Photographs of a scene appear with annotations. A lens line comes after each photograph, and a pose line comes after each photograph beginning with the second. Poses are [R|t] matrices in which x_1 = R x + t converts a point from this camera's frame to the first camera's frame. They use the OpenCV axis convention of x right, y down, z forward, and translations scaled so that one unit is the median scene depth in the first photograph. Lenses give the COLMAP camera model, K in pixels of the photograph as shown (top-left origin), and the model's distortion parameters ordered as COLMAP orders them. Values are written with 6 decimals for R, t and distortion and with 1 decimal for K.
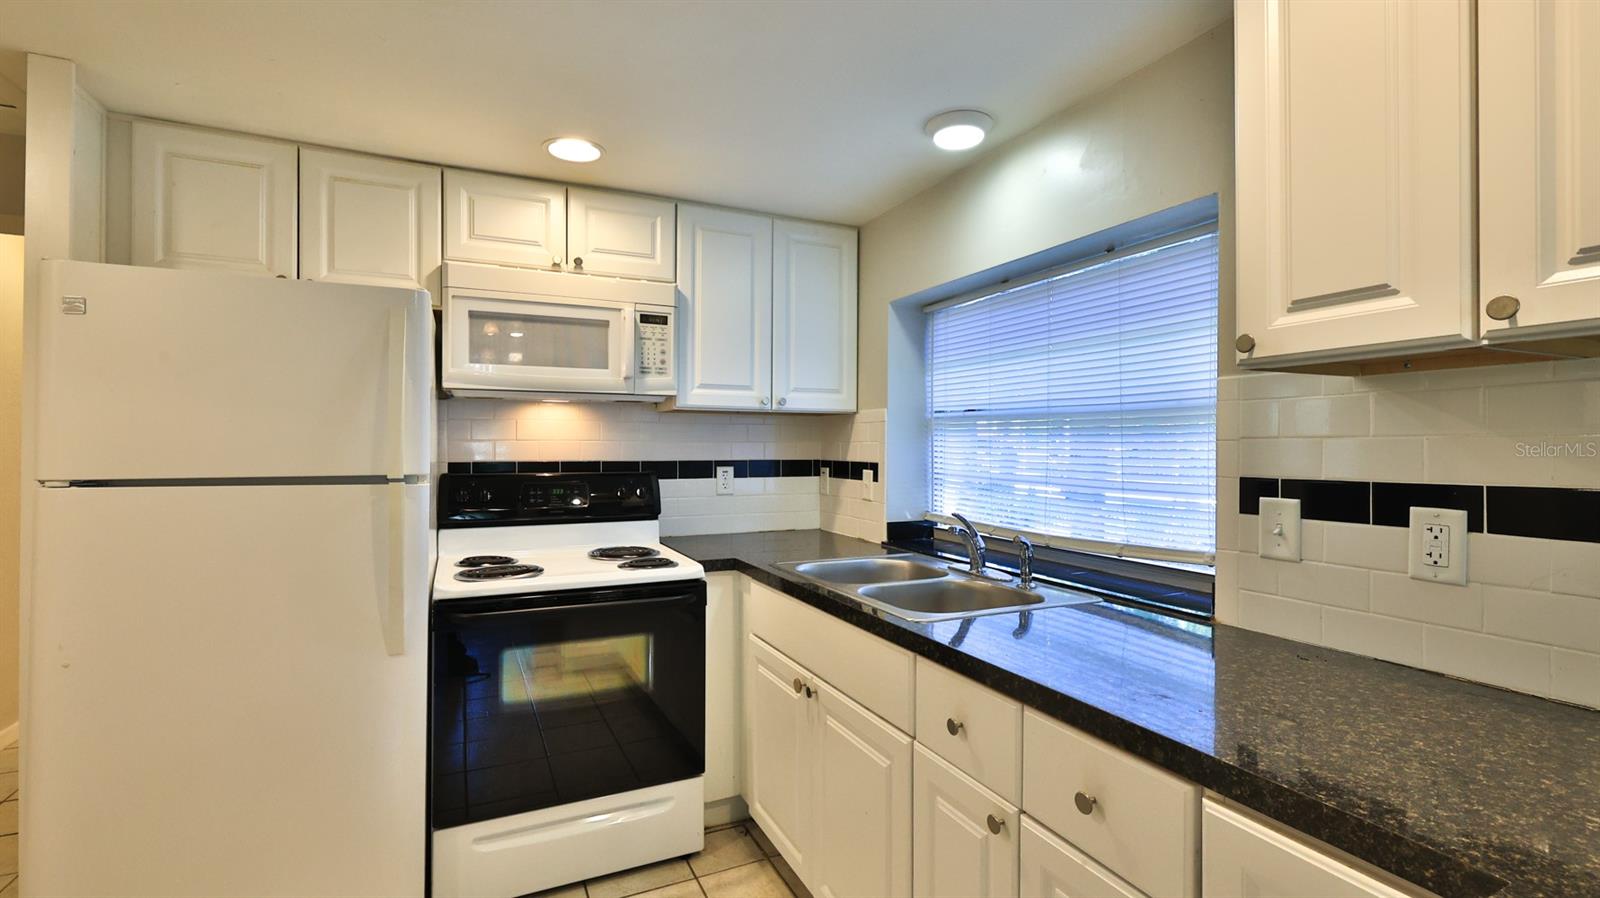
lens RADIAL K [[708.9, 0, 798.9], [0, 708.9, 442.1], [0, 0, 1]] dist [-0.000579, 0.000063]
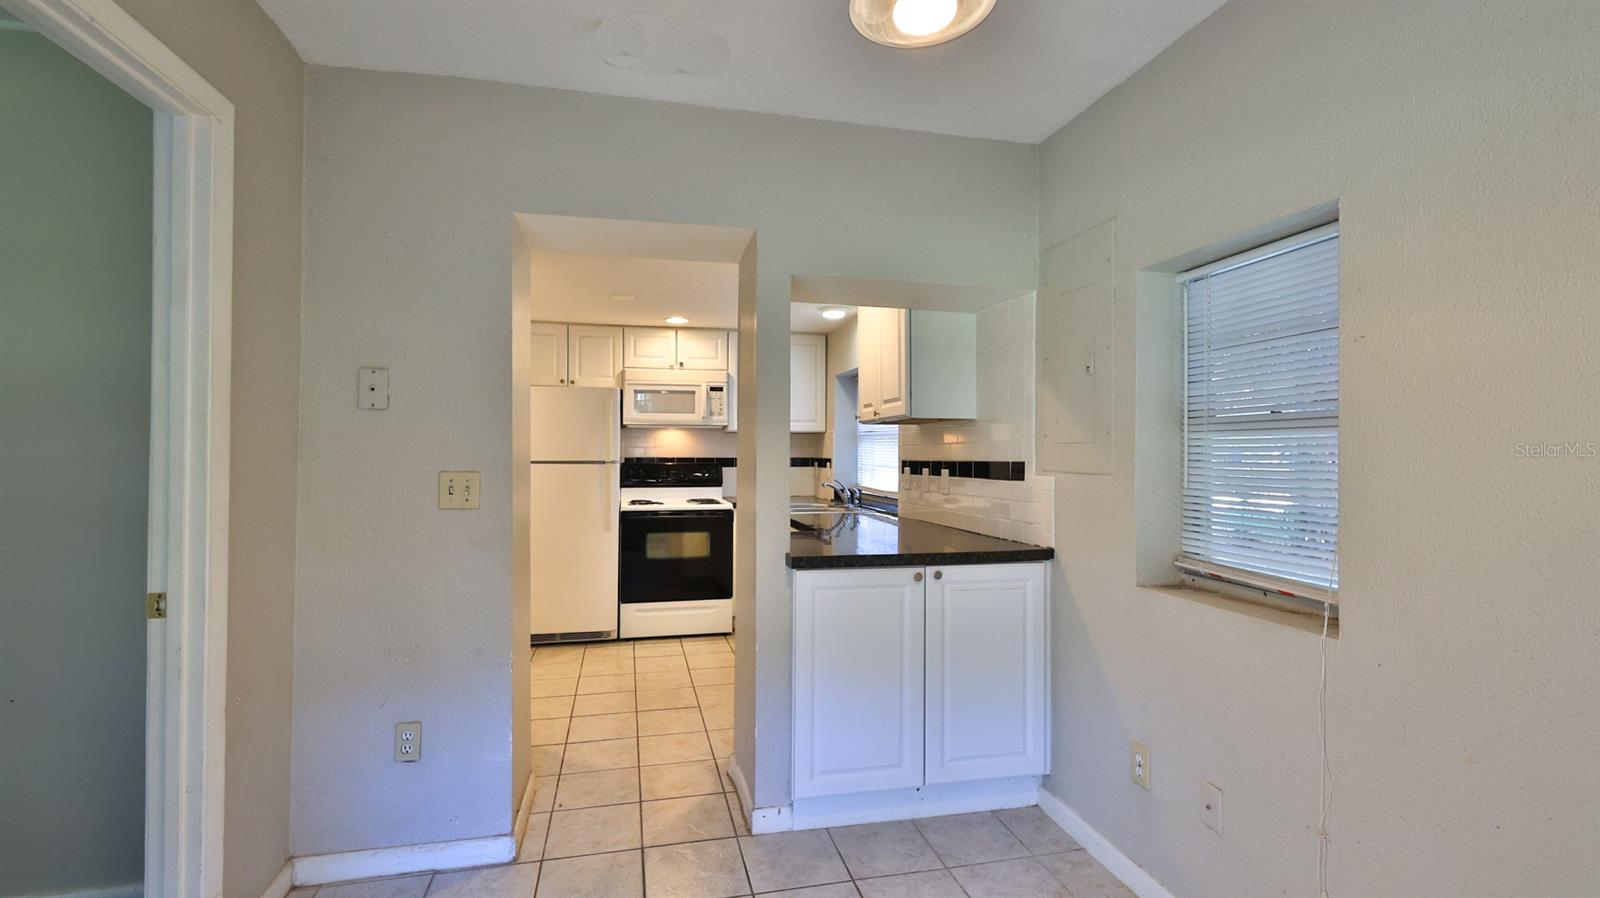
lens RADIAL K [[708.9, 0, 798.9], [0, 708.9, 442.1], [0, 0, 1]] dist [-0.000579, 0.000063]
pose [[0.978888, -0.004366, -0.204348, 0.475965], [0.002457, 0.999951, -0.009595, 0.003584], [0.204380, 0.008890, 0.978851, -1.029011]]
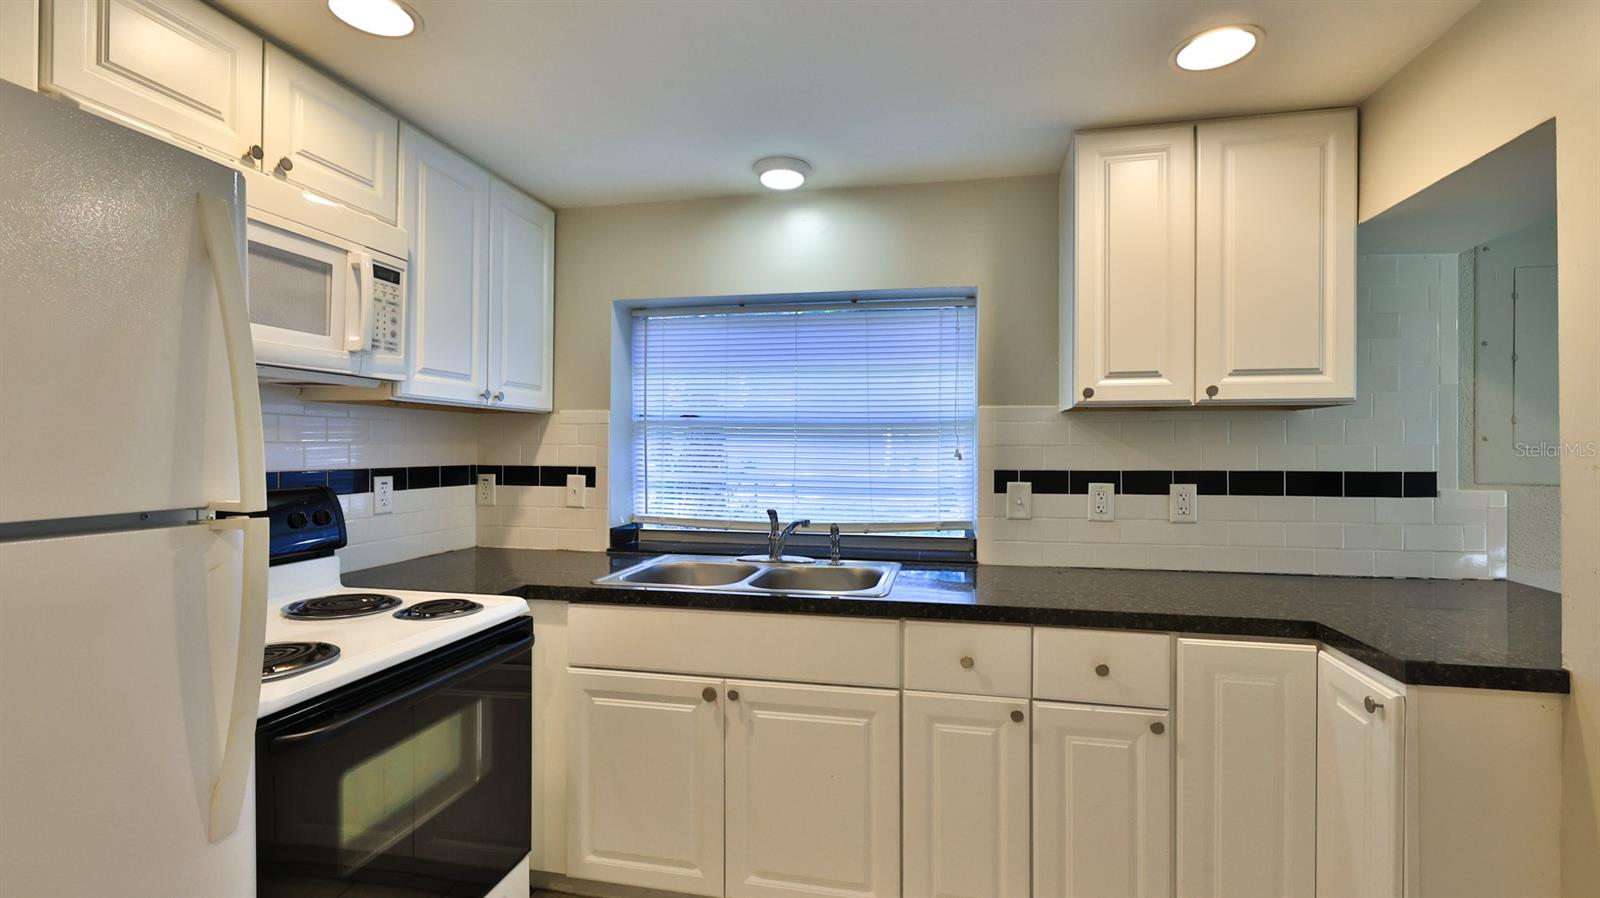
lens RADIAL K [[708.9, 0, 798.9], [0, 708.9, 442.1], [0, 0, 1]] dist [-0.000579, 0.000063]
pose [[0.598995, 0.007131, 0.800721, -0.549597], [-0.007065, 0.999968, -0.003621, -0.002817], [-0.800722, -0.003488, 0.599026, 0.240583]]
